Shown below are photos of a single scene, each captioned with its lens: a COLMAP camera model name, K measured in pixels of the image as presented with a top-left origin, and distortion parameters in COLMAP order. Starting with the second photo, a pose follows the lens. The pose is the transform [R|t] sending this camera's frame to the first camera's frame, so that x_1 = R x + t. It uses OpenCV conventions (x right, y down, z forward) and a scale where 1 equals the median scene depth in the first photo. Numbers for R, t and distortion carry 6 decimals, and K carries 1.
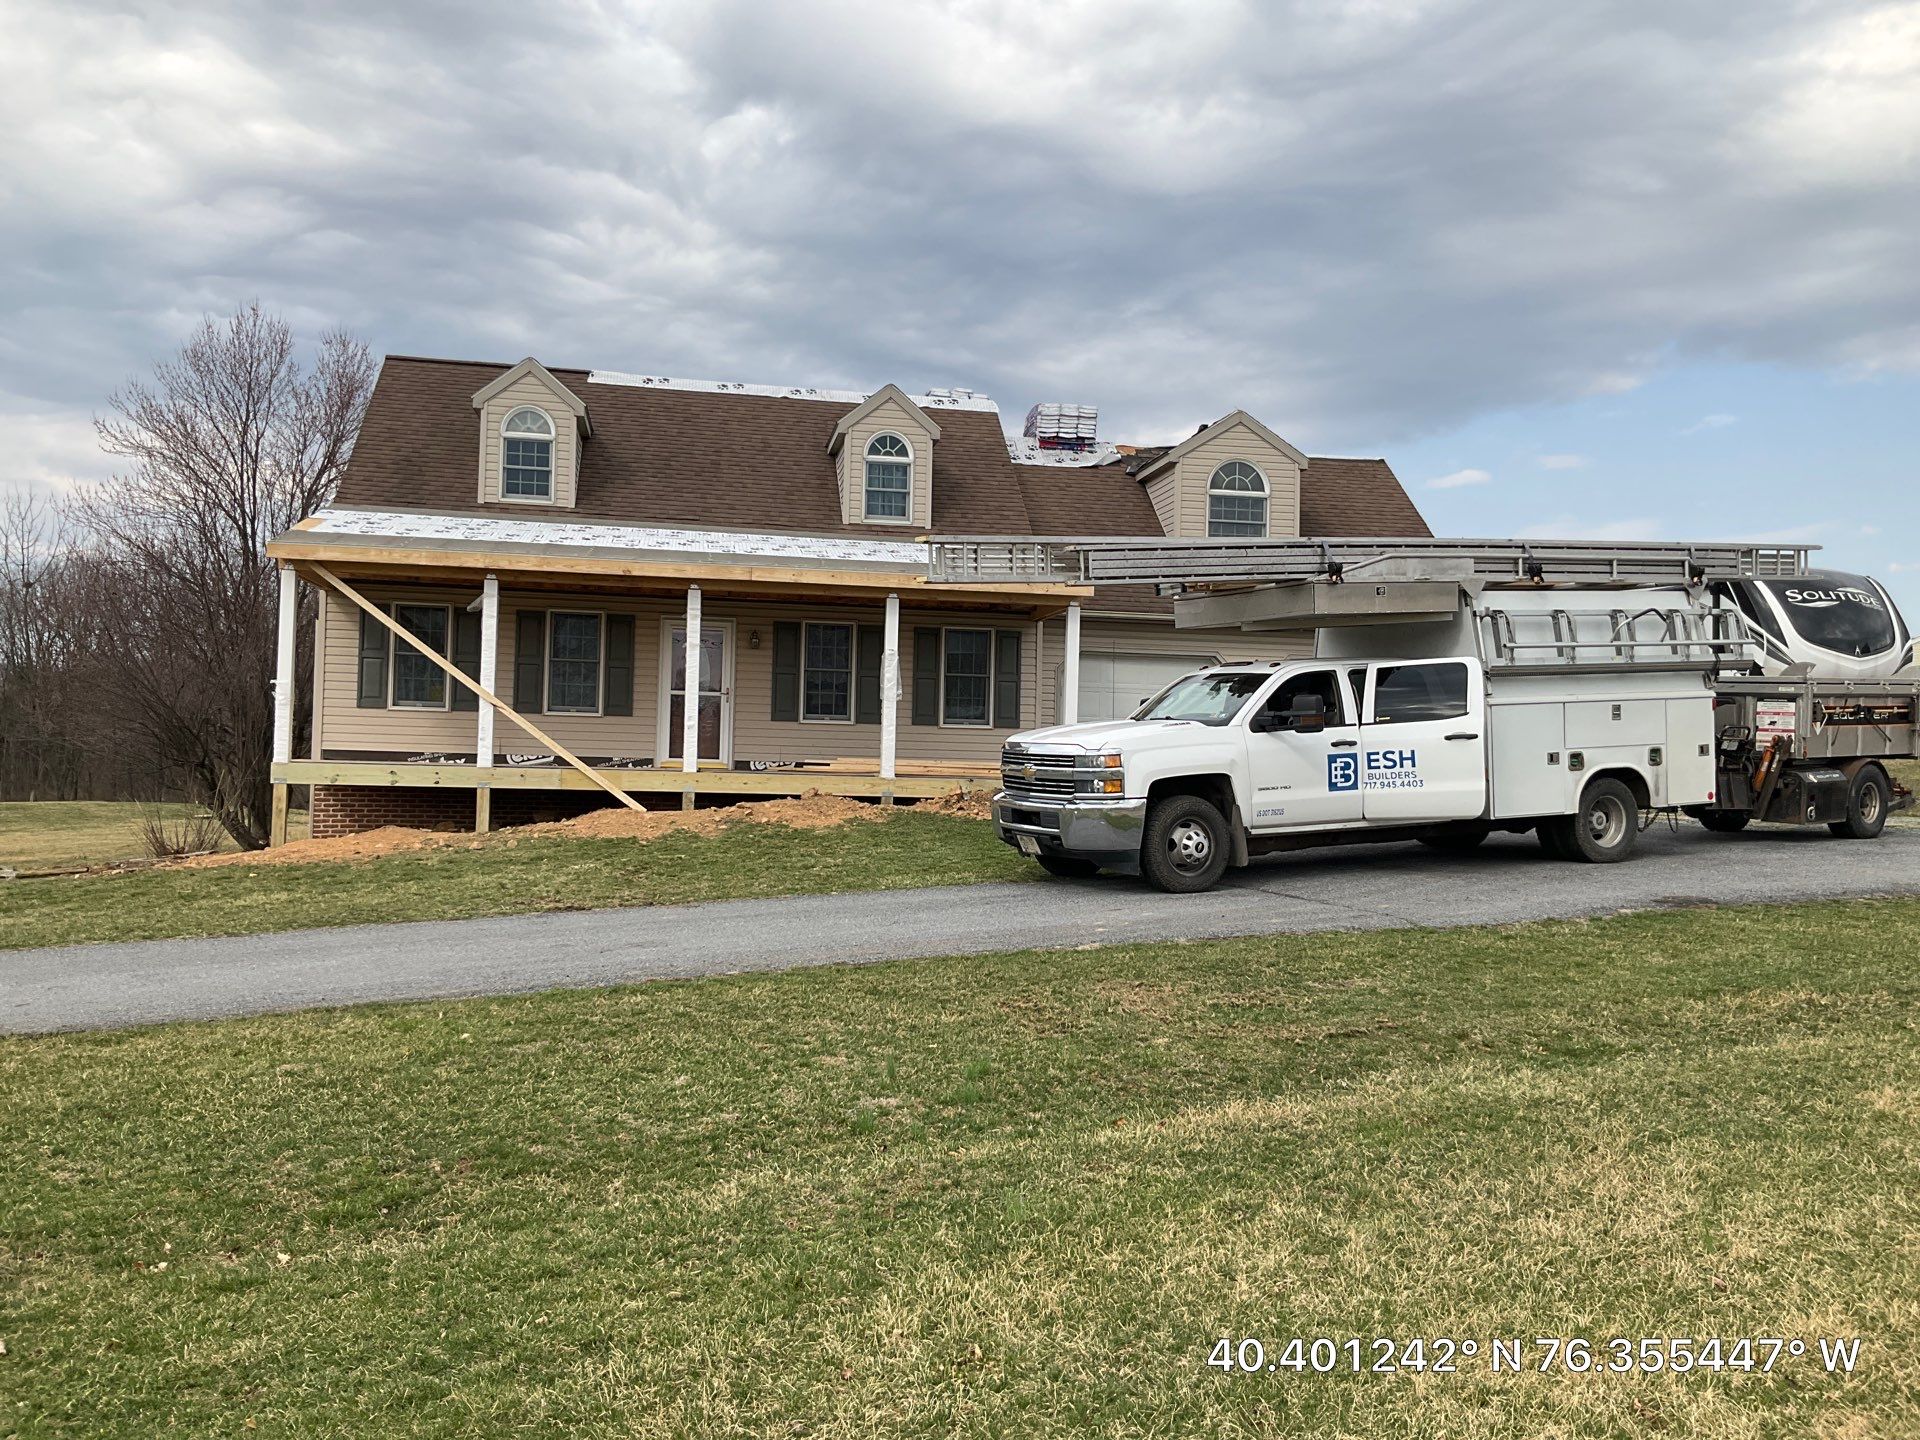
lens RADIAL K [[1543.4, 0, 960.0], [0, 1543.4, 720.0], [0, 0, 1]] dist [0.104910, -0.181866]
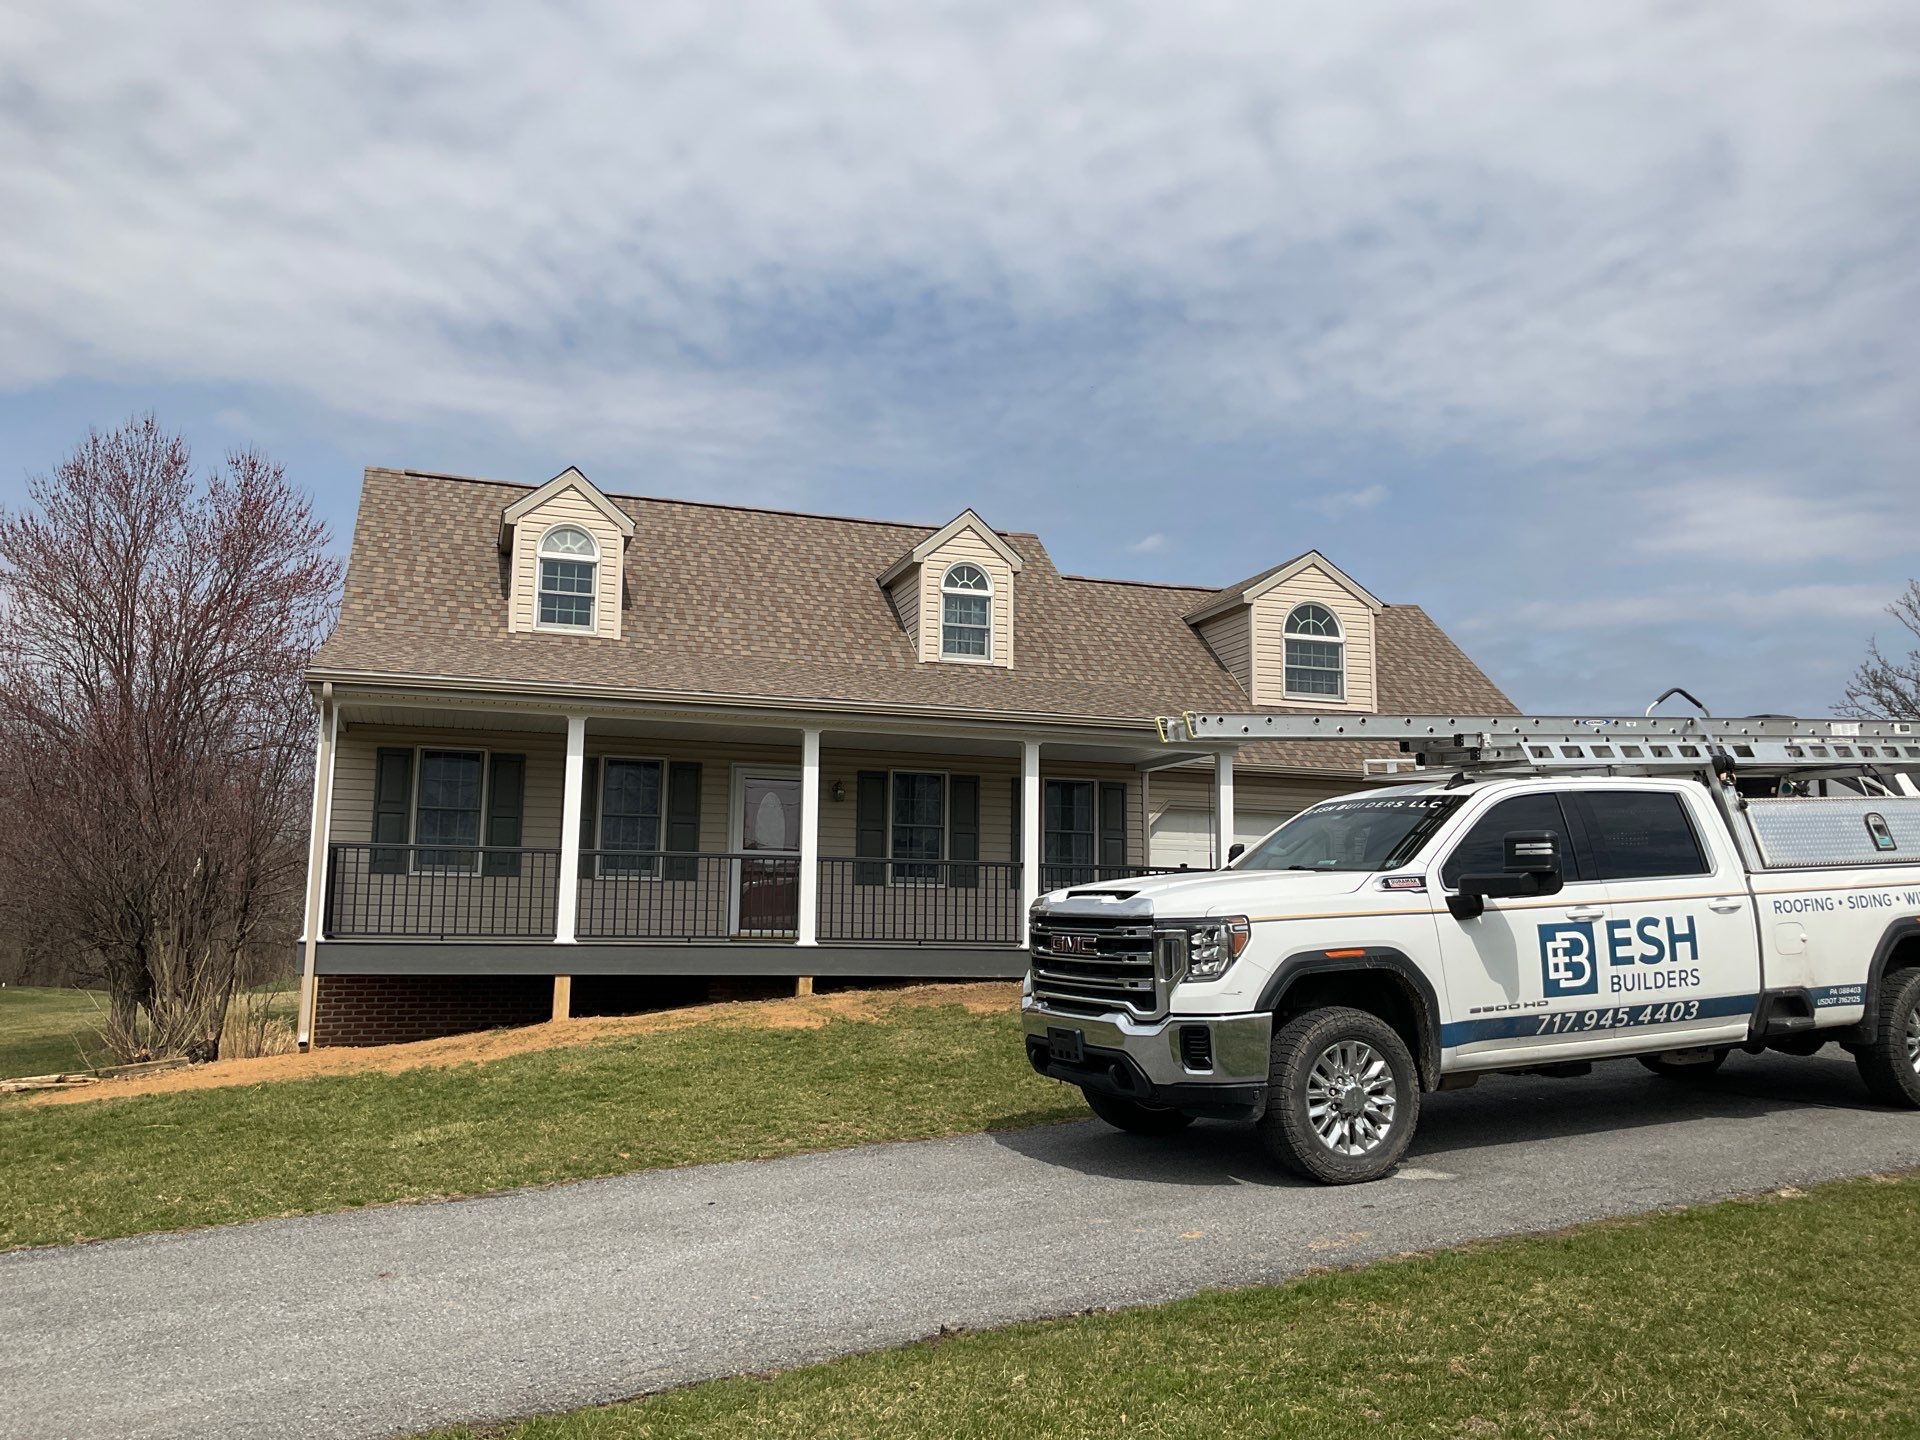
lens RADIAL K [[1543.4, 0, 960.0], [0, 1543.4, 720.0], [0, 0, 1]] dist [0.104910, -0.181866]
pose [[0.990432, 0.009228, 0.137695, -0.179941], [0.005039, 0.994679, -0.102902, -0.001785], [-0.137912, 0.102612, 0.985115, 0.126711]]
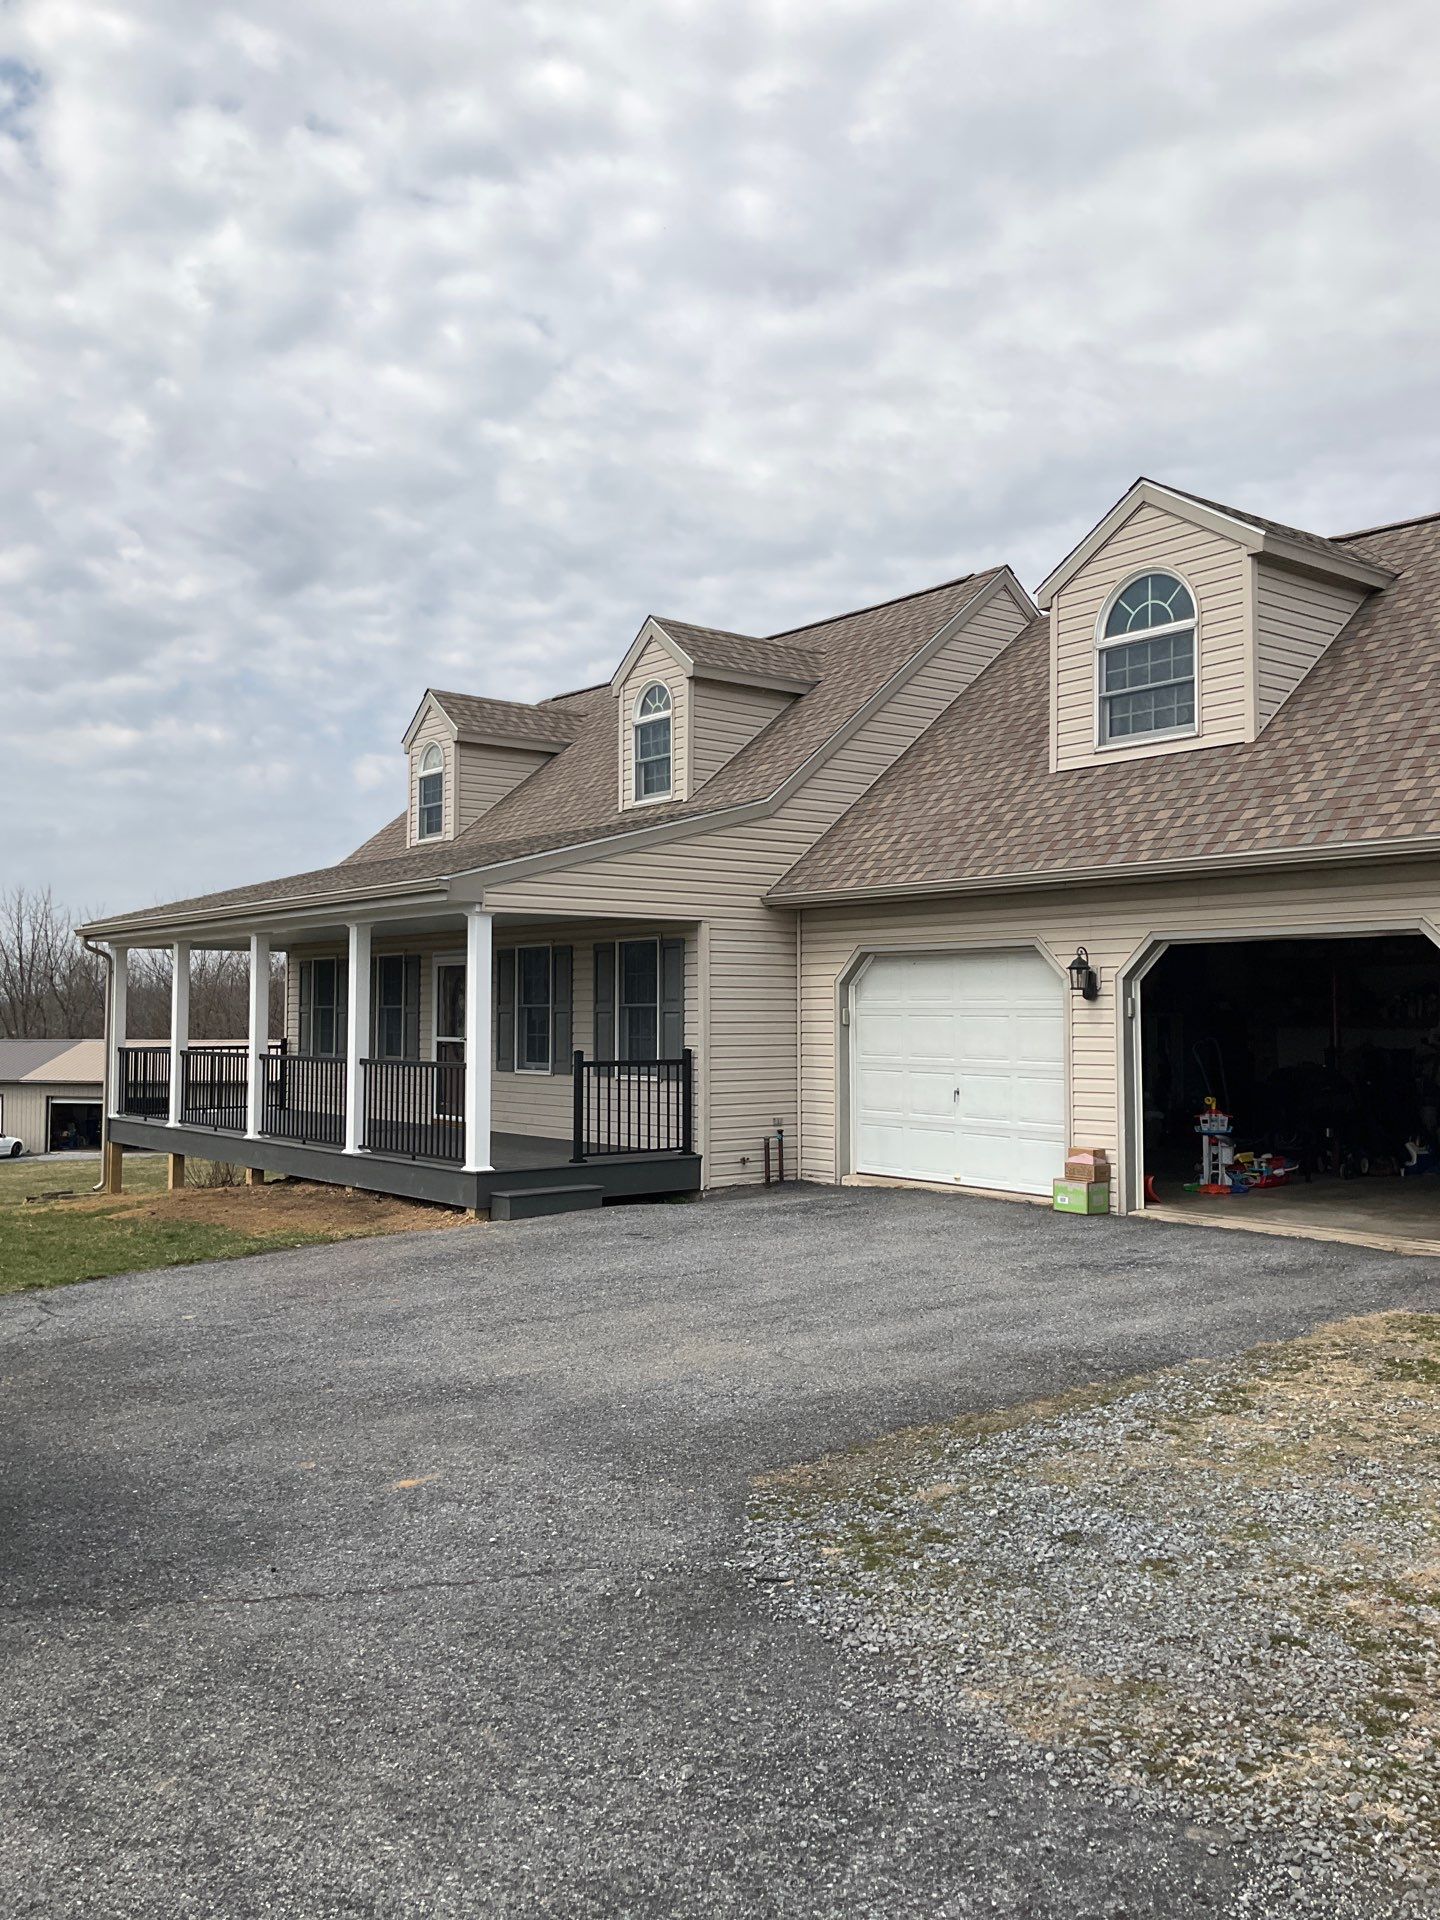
lens RADIAL K [[1543.4, 0, 720.0], [0, 1543.4, 960.0], [0, 0, 1]] dist [0.104910, -0.181866]
pose [[0.497663, -0.063840, -0.865018, 0.631898], [0.023914, 0.997918, -0.059890, -0.005941], [0.867041, 0.009119, 0.498154, 0.681331]]
